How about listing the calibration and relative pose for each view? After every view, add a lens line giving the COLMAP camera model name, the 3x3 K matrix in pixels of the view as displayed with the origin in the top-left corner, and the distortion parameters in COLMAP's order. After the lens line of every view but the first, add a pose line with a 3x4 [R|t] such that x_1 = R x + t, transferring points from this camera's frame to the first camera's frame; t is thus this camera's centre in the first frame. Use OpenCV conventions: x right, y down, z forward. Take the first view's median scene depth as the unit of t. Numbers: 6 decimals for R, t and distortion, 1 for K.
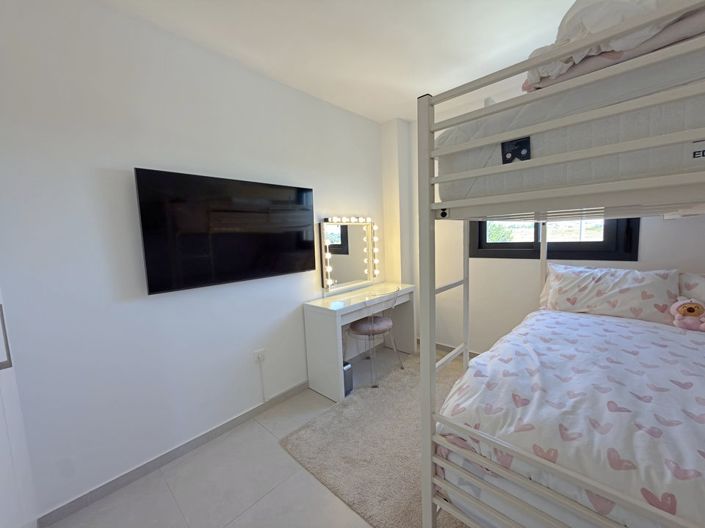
lens RADIAL K [[281.9, 0, 352.3], [0, 281.9, 263.2], [0, 0, 1]] dist [-0.000341, 0.000168]
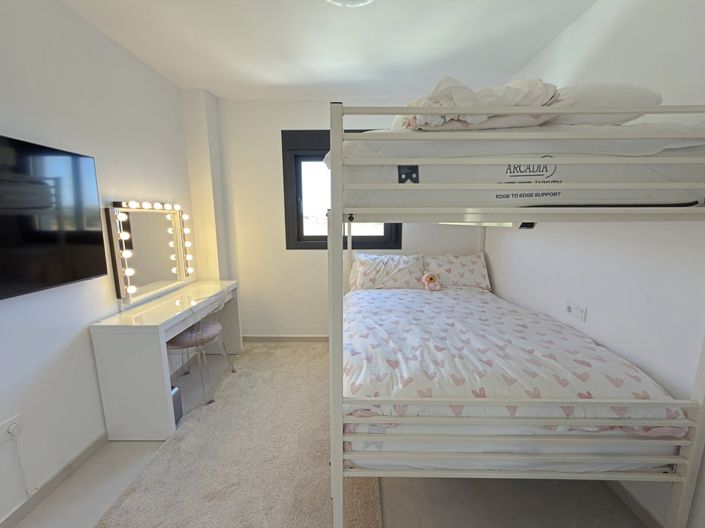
lens RADIAL K [[281.9, 0, 351.6], [0, 281.9, 263.2], [0, 0, 1]] dist [-0.000341, 0.000168]
pose [[0.735591, -0.065721, 0.674231, -0.198347], [0.038490, 0.997730, 0.055262, -0.028235], [-0.676332, -0.014699, 0.736450, 0.085860]]
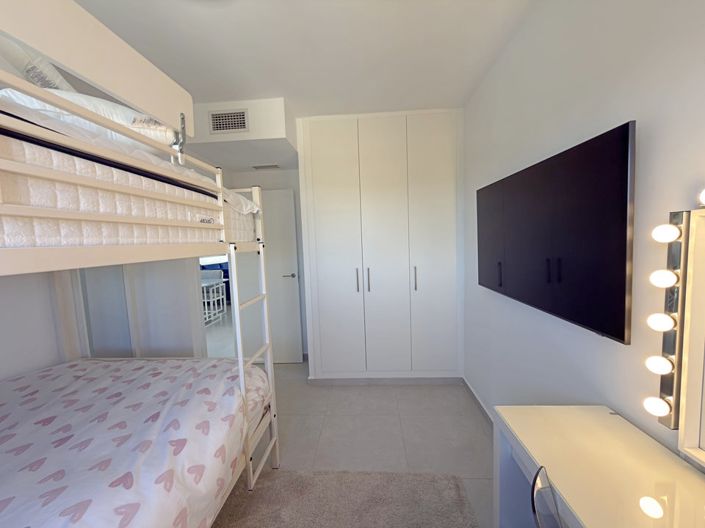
lens RADIAL K [[281.9, 0, 351.5], [0, 281.9, 263.1], [0, 0, 1]] dist [-0.000341, 0.000168]
pose [[-0.761772, 0.123777, -0.635911, 0.465169], [0.005696, 0.982820, 0.184478, -0.194839], [0.647820, 0.136908, -0.749390, 1.312931]]
